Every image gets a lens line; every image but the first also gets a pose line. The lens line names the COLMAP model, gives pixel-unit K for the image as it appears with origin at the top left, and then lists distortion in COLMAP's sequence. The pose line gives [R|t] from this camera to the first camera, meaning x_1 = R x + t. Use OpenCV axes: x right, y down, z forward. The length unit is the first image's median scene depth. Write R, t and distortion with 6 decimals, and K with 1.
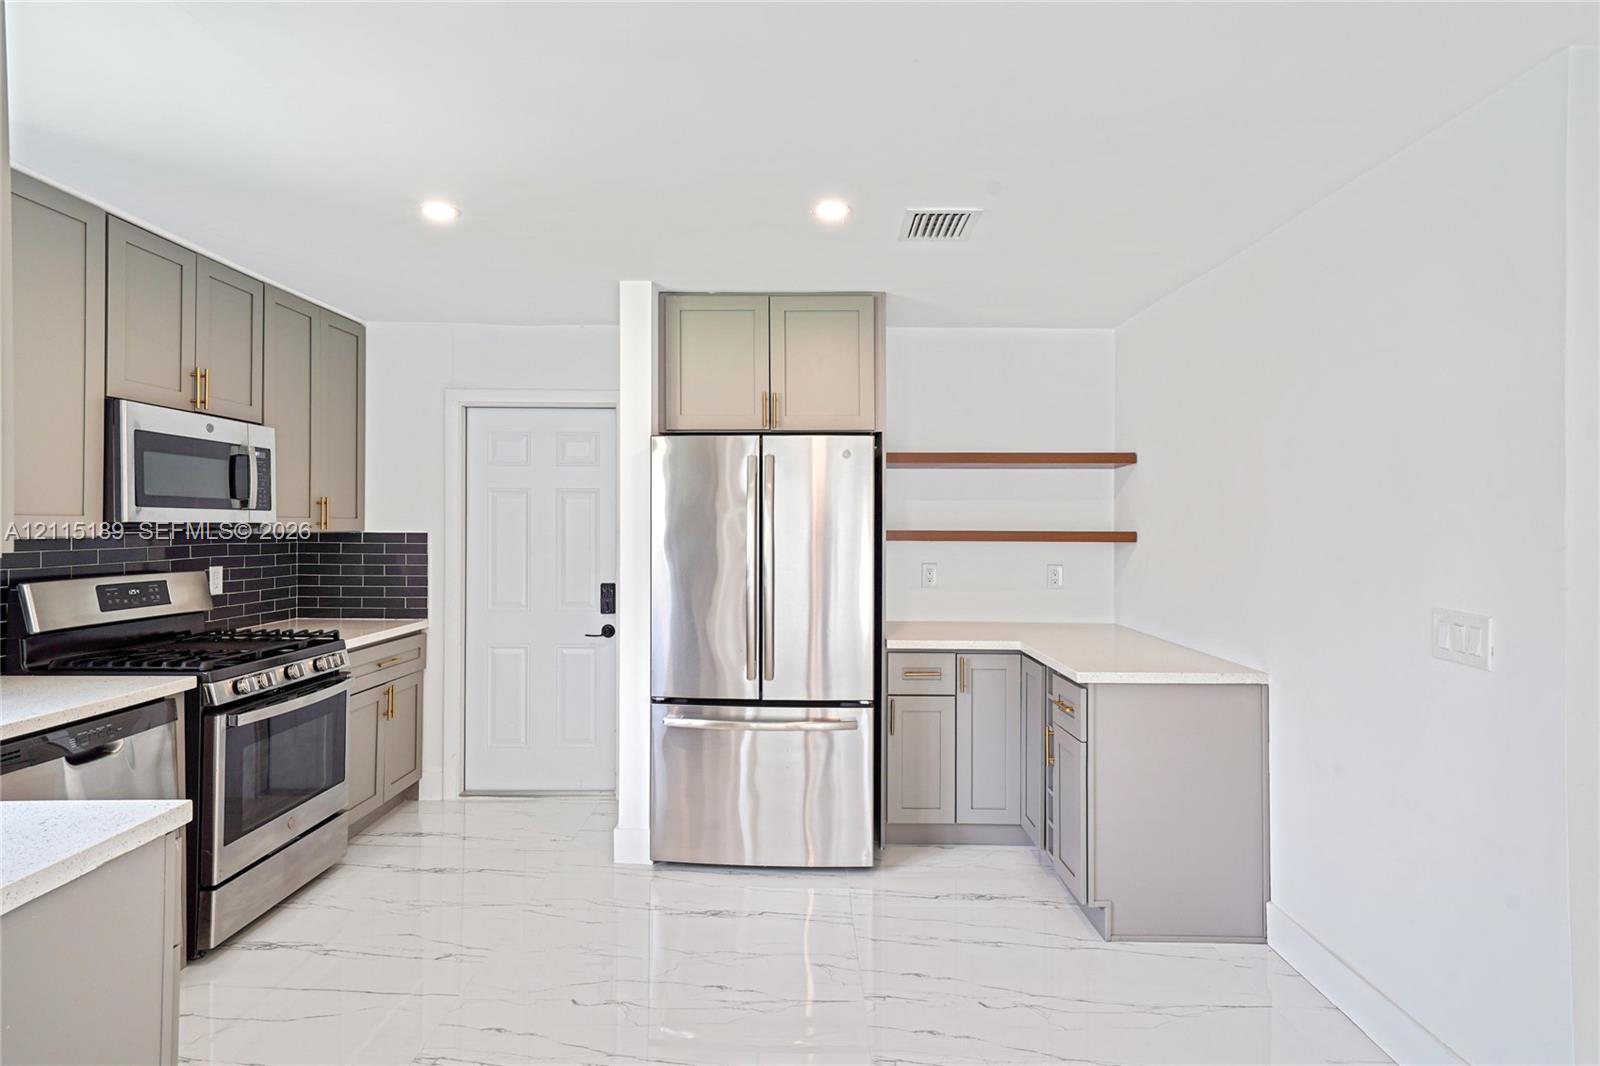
lens RADIAL K [[820.8, 0, 789.1], [0, 820.8, 525.4], [0, 0, 1]] dist [0.023237, 0.000637]
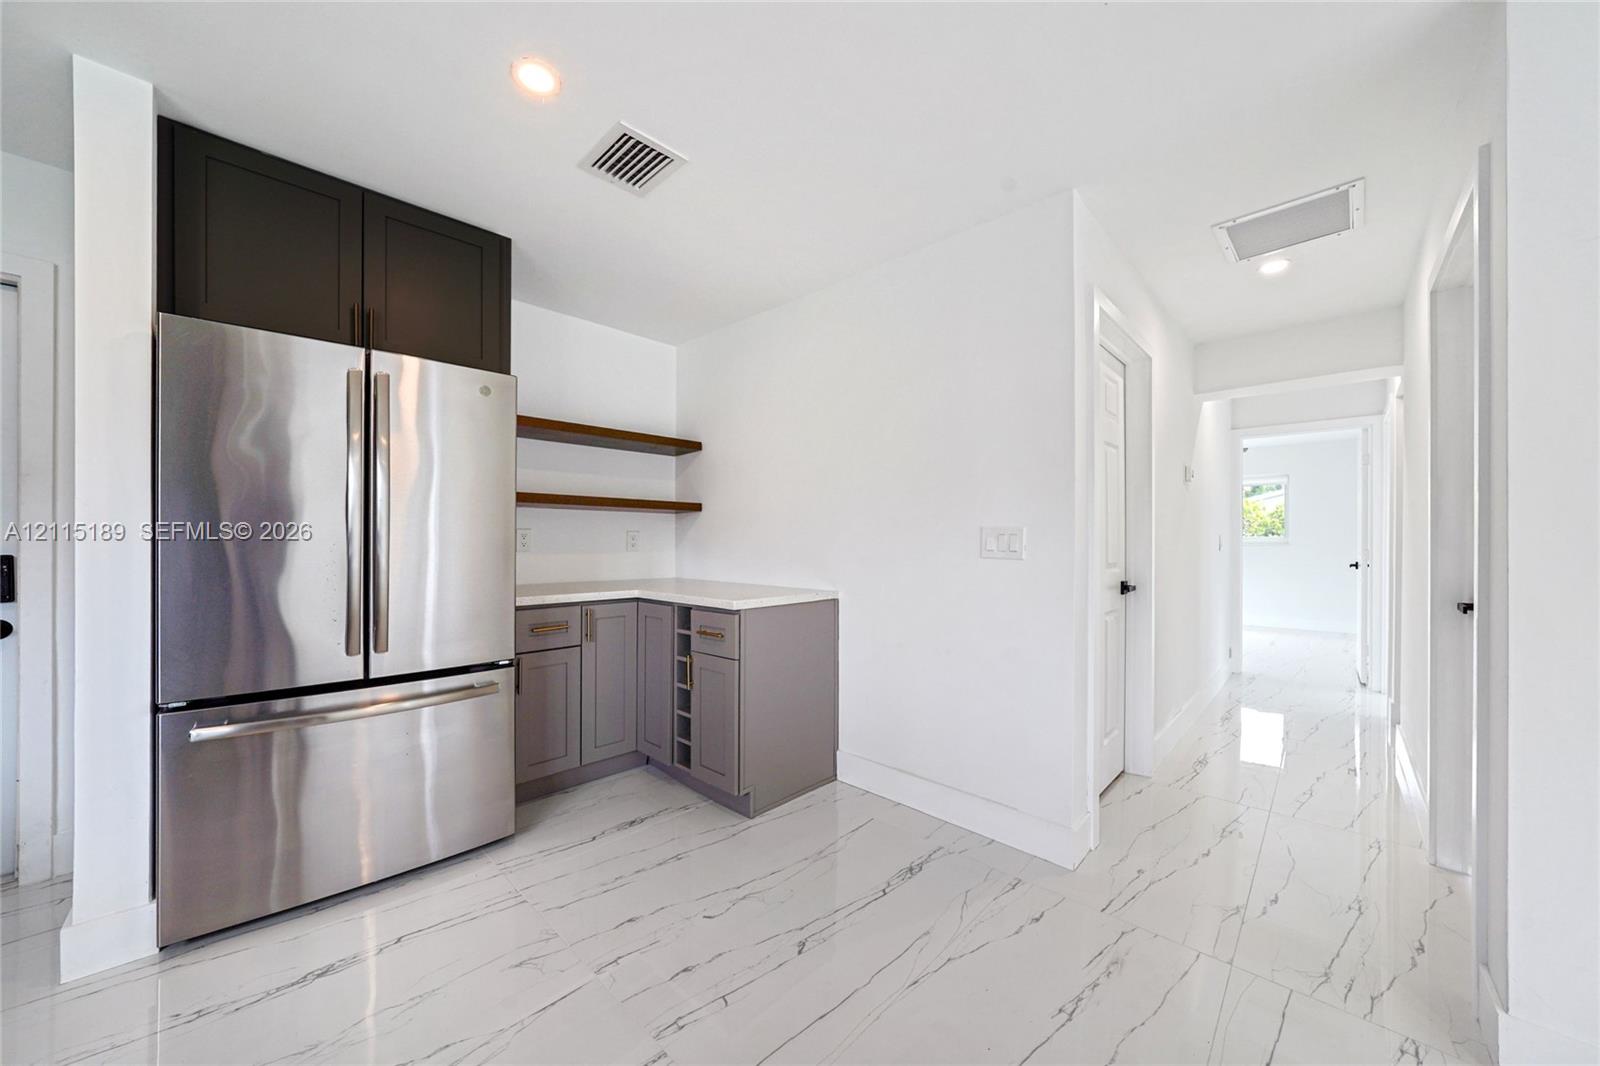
lens RADIAL K [[578.4, 0, 803.1], [0, 578.4, 541.9], [0, 0, 1]] dist [0.001807, 0.000485]
pose [[0.683942, -0.001352, 0.729535, -0.155867], [-0.001258, 0.999995, 0.003032, 0.076375], [-0.729535, -0.002991, 0.683937, 0.303530]]
